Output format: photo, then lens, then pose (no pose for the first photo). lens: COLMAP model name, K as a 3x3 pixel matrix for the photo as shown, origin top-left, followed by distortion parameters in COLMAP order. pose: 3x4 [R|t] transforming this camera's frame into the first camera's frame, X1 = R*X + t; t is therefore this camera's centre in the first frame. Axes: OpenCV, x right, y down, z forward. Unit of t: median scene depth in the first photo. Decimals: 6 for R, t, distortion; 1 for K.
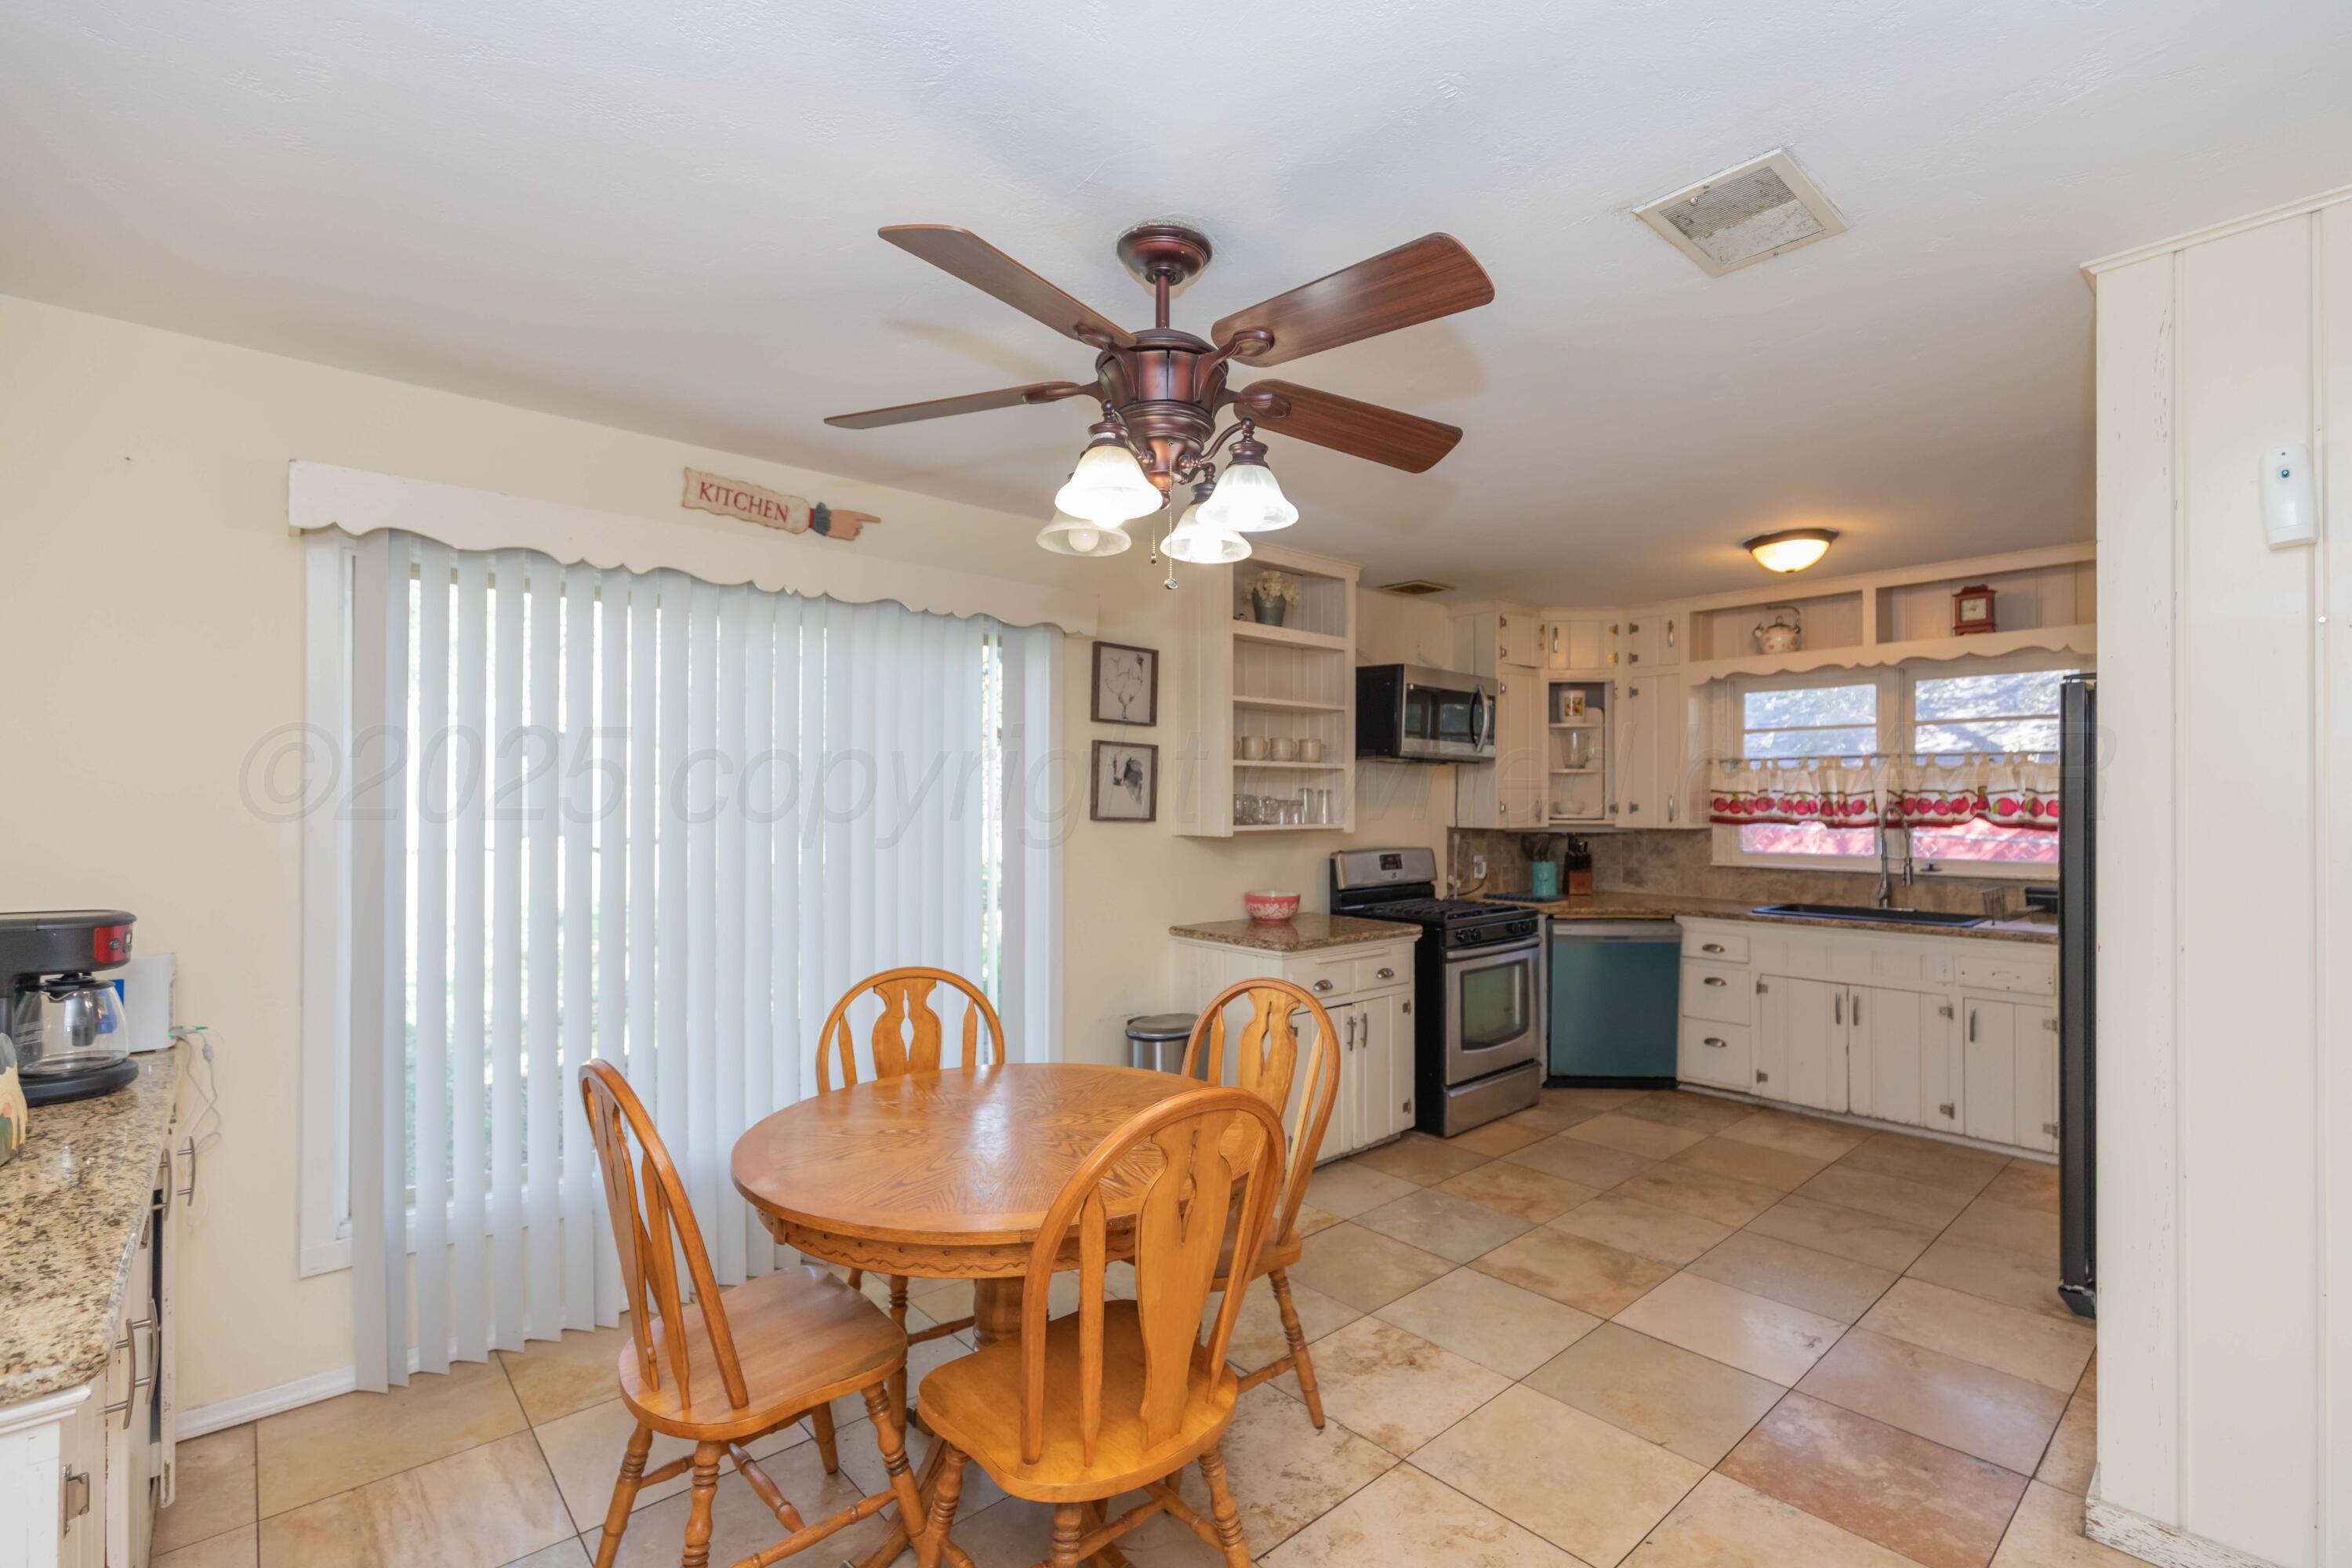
lens RADIAL K [[1061.1, 0, 1177.2], [0, 1061.1, 795.8], [0, 0, 1]] dist [0.003271, 0.000128]
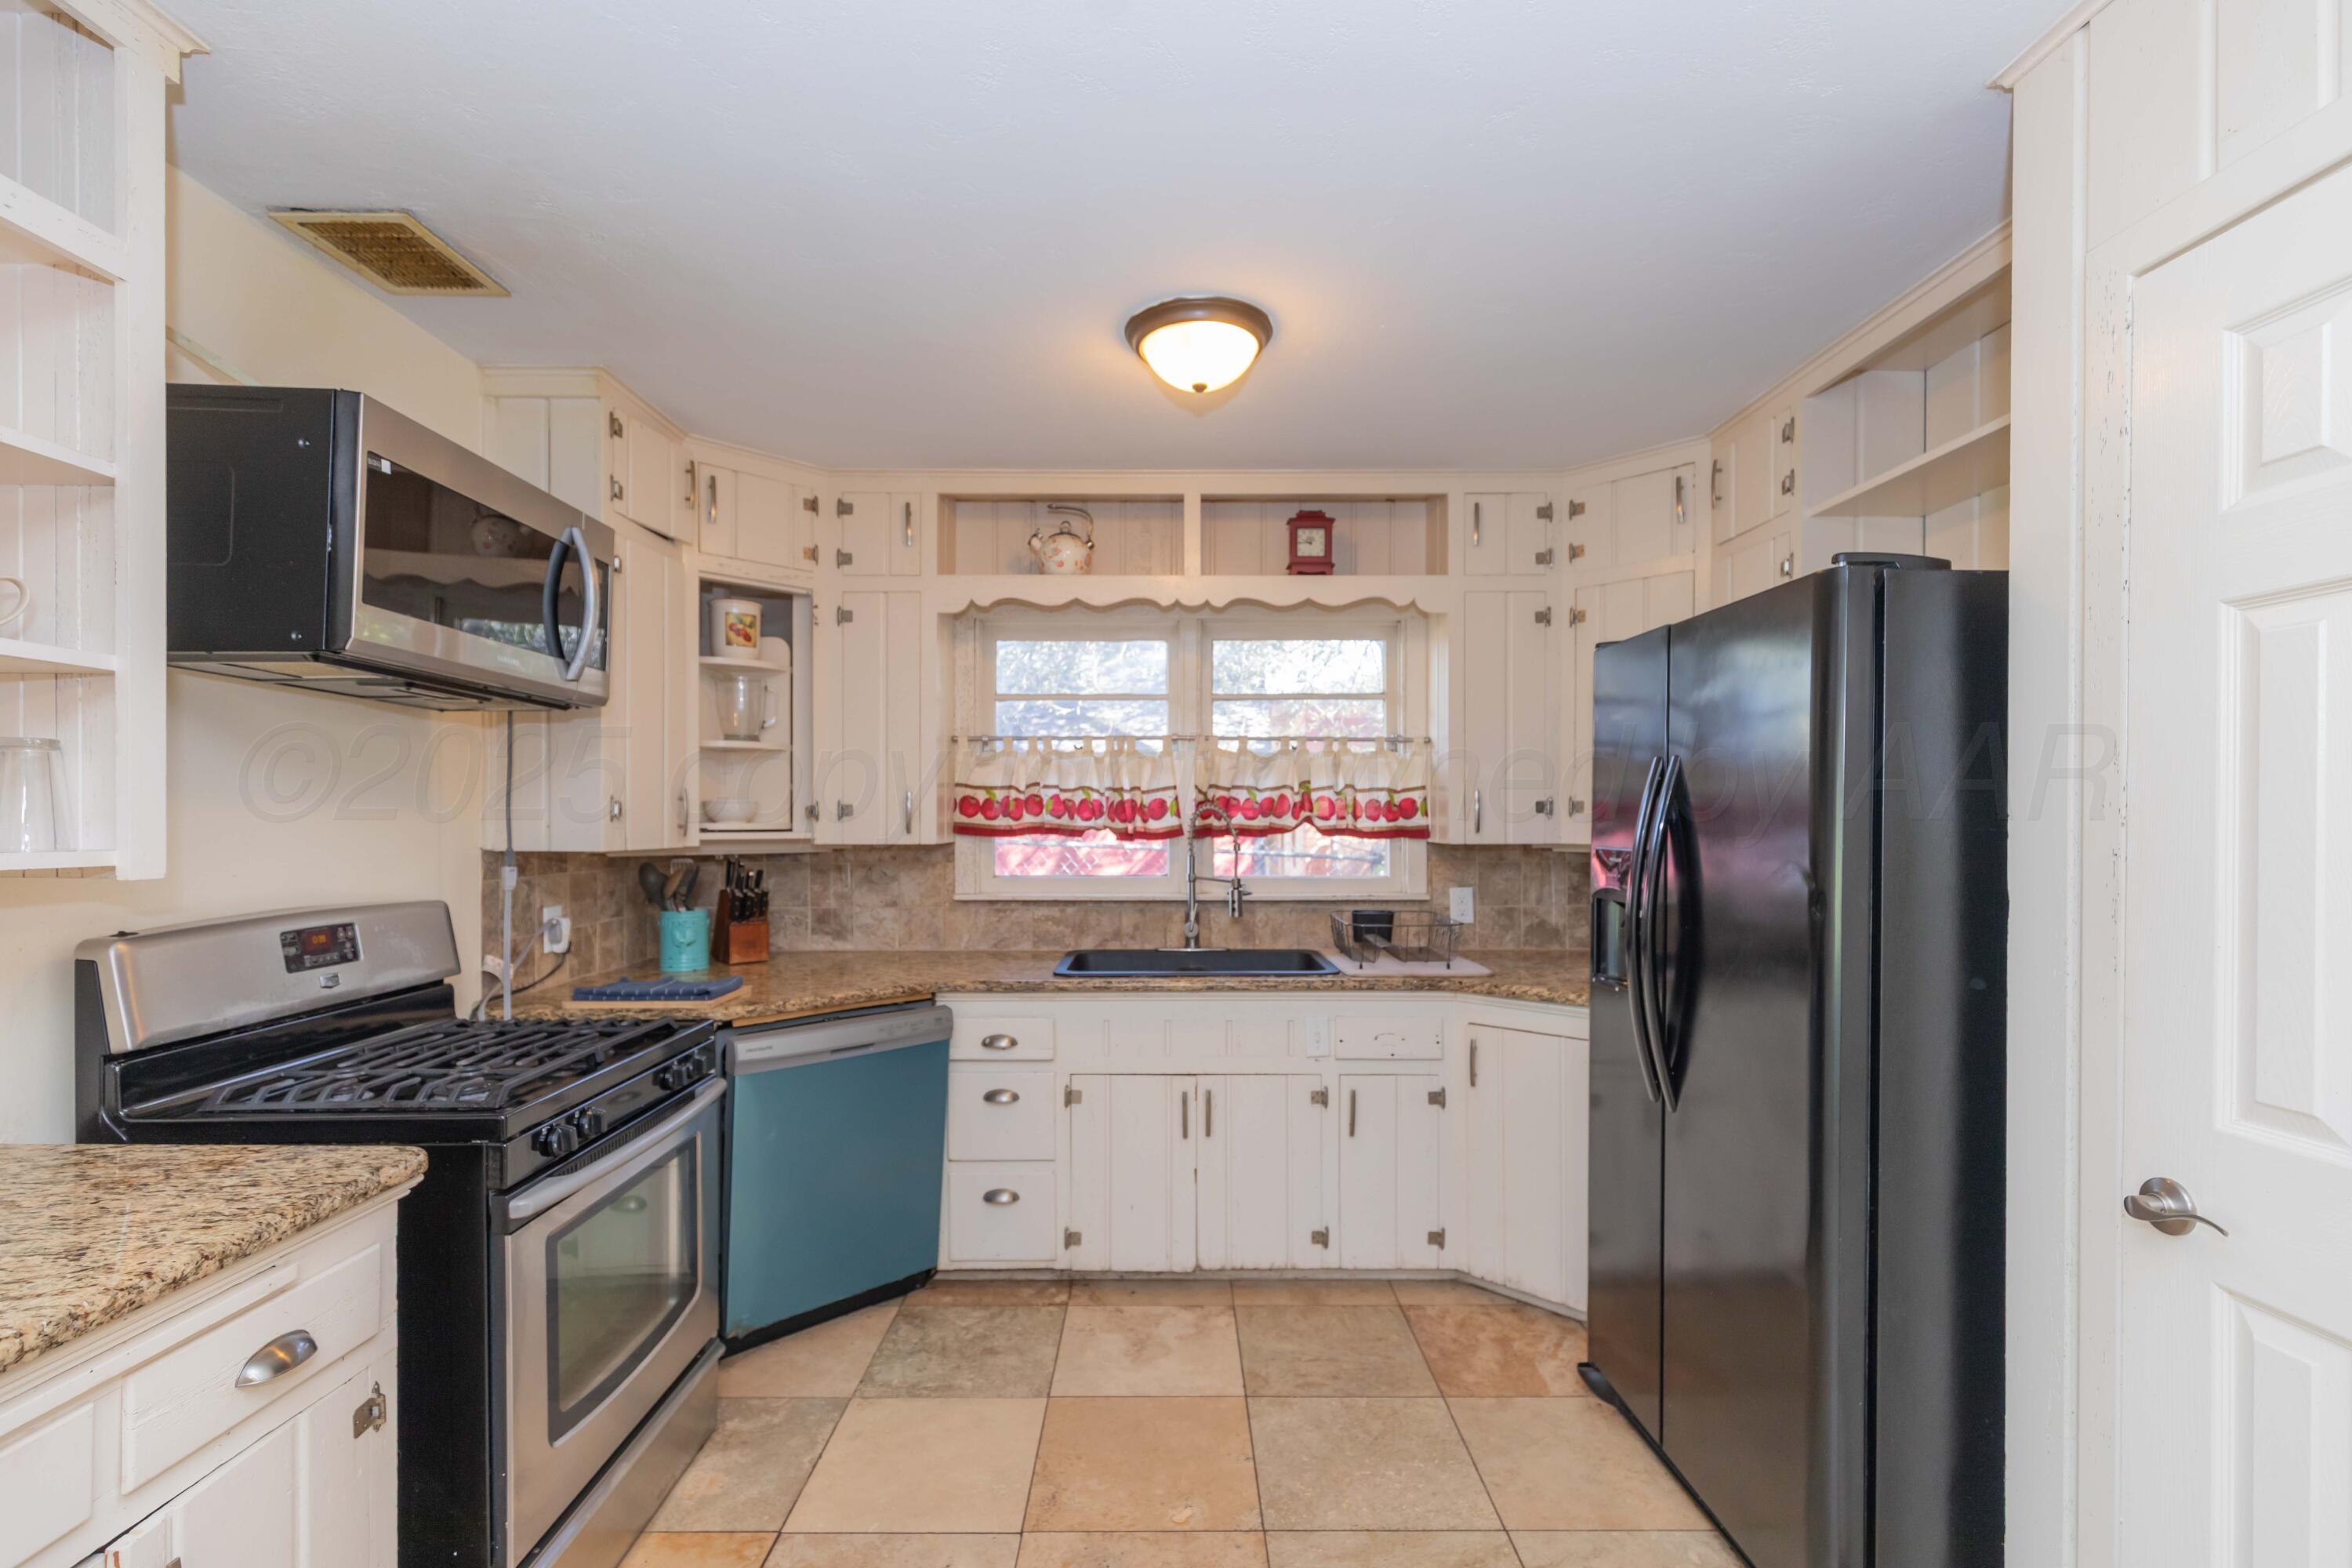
lens RADIAL K [[1061.1, 0, 1186.5], [0, 1061.1, 824.0], [0, 0, 1]] dist [0.003271, 0.000128]
pose [[0.651383, -0.005090, 0.758732, 0.115818], [-0.004642, 0.999932, 0.010693, 0.012773], [-0.758735, -0.010488, 0.651315, 0.522567]]
